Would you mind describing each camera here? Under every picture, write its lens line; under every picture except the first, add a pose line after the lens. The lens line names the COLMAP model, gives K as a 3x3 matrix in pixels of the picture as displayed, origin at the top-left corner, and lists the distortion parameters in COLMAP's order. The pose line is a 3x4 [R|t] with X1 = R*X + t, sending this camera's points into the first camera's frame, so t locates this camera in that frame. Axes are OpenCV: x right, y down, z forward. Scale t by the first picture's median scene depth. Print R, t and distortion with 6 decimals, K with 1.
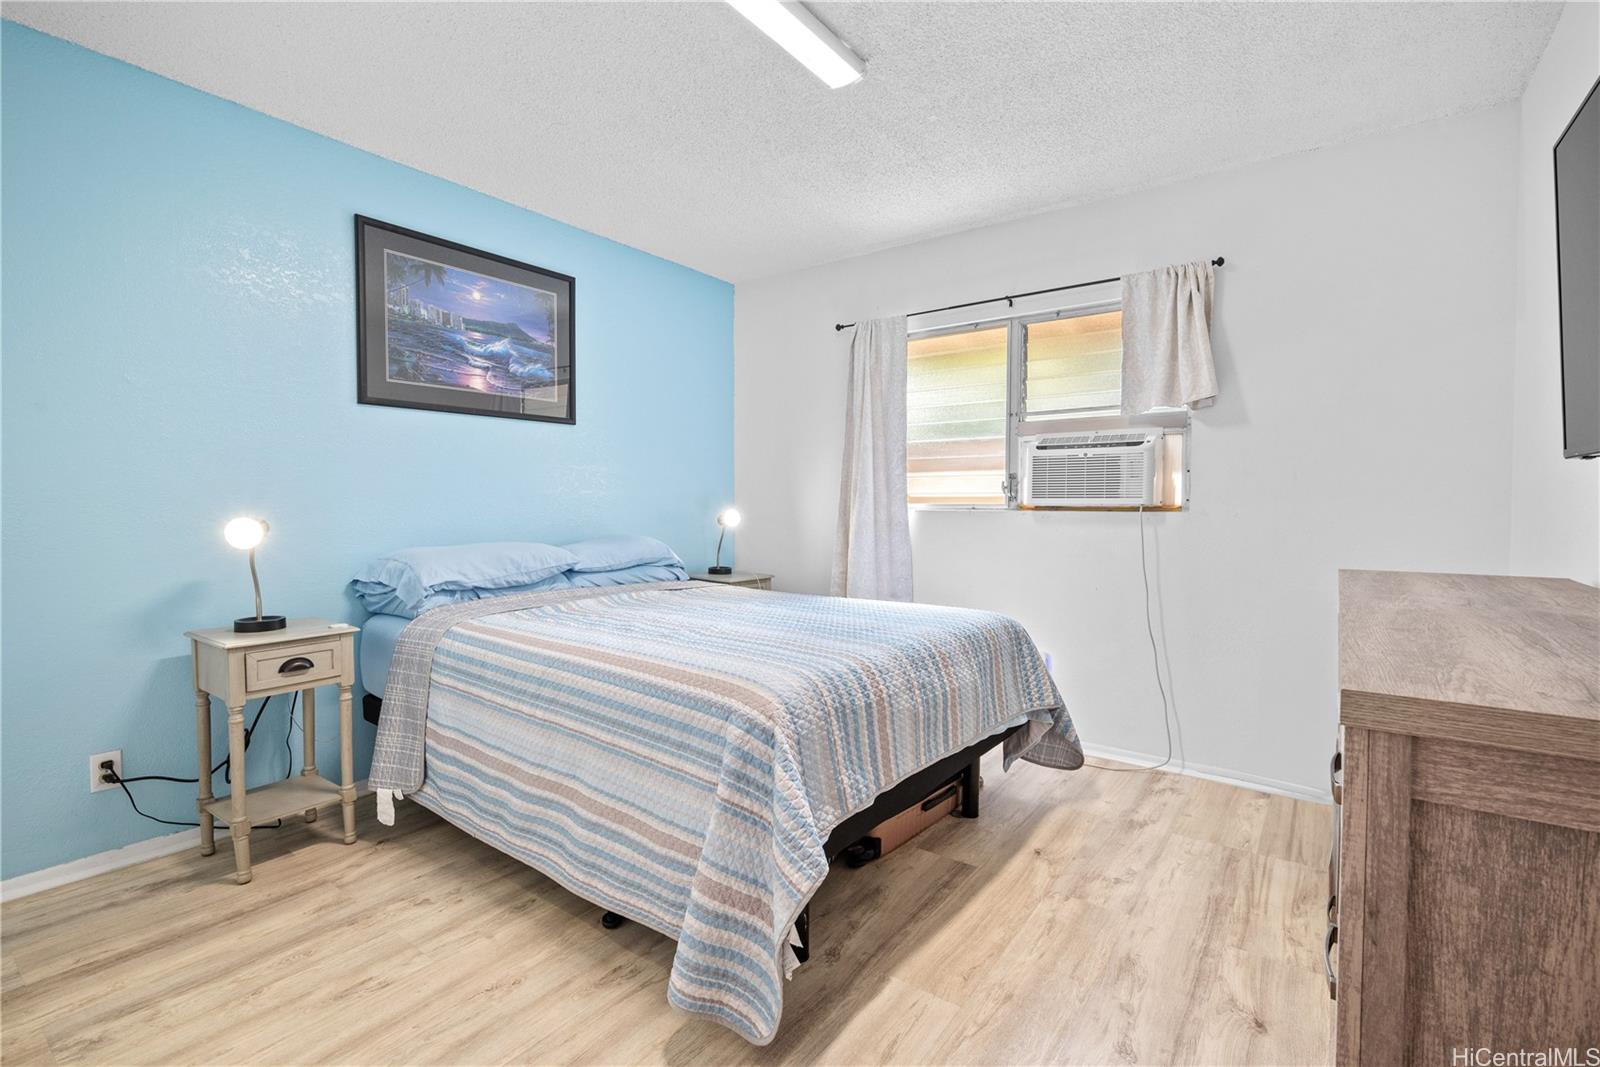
lens RADIAL K [[726.3, 0, 823.8], [0, 726.3, 549.7], [0, 0, 1]] dist [0.001409, -0.000911]
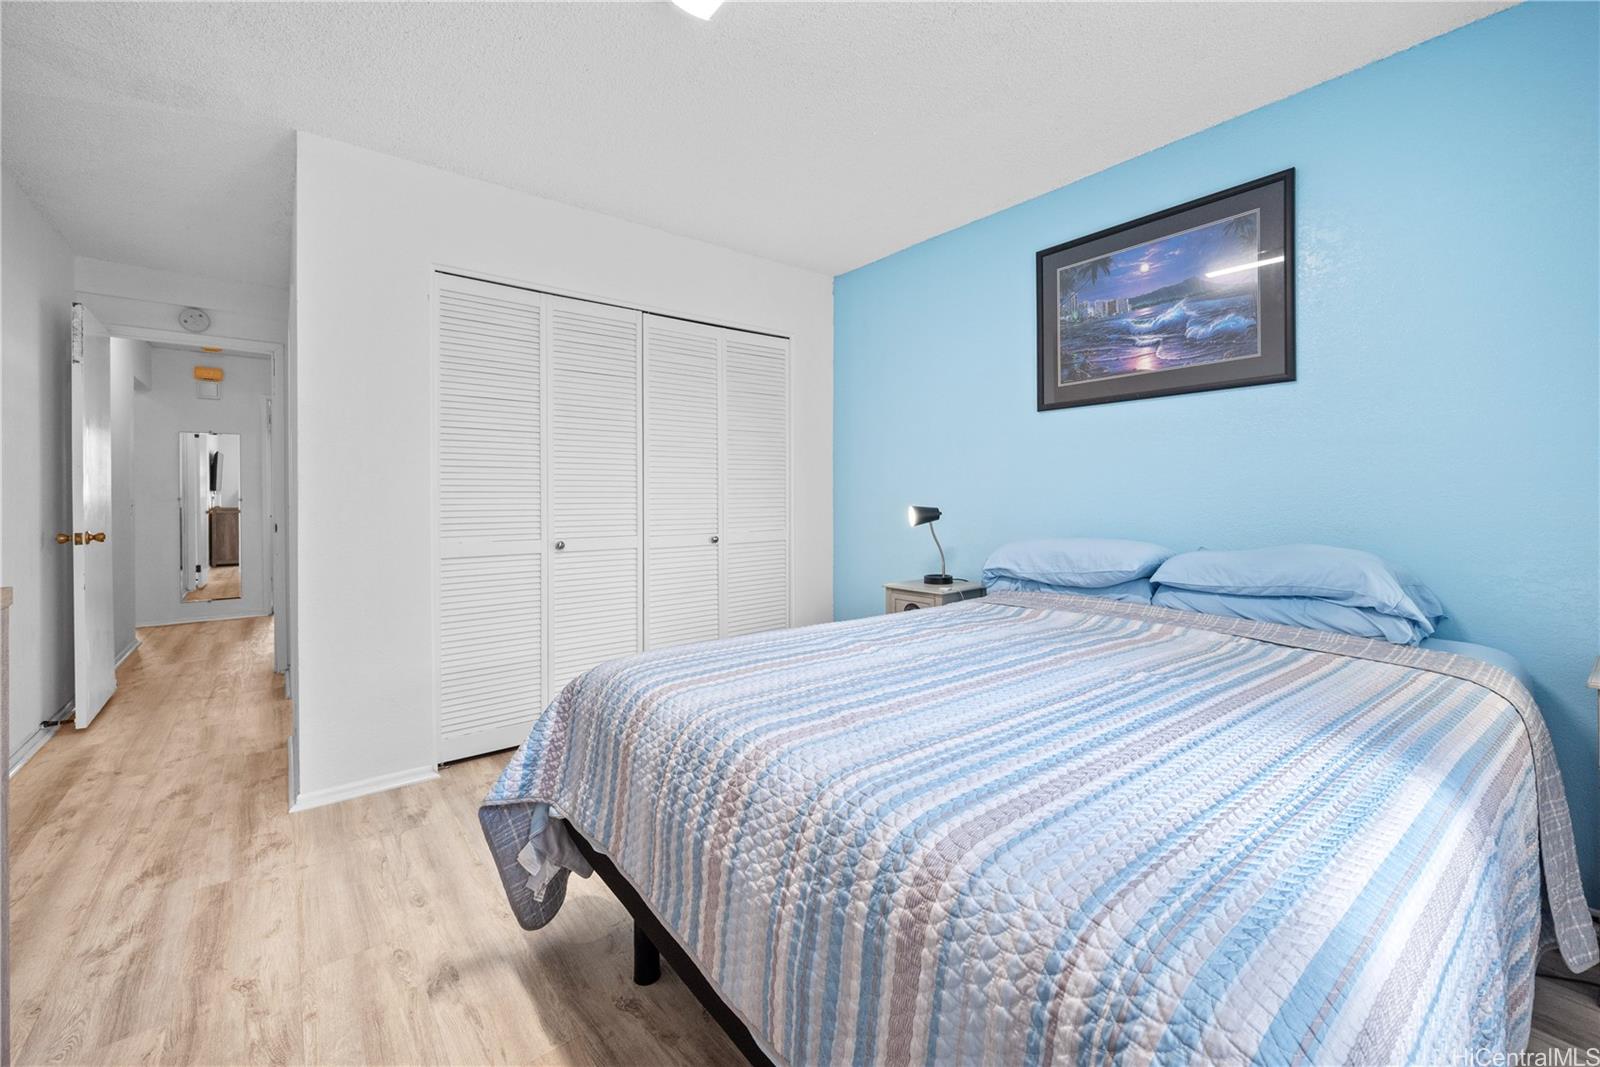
lens RADIAL K [[664.1, 0, 805.7], [0, 664.1, 507.0], [0, 0, 1]] dist [0.000588, 0.000244]
pose [[-0.277604, 0.008913, -0.960654, 0.449005], [-0.063848, 0.997575, 0.027706, -0.049079], [0.958572, 0.069027, -0.276362, 0.865065]]
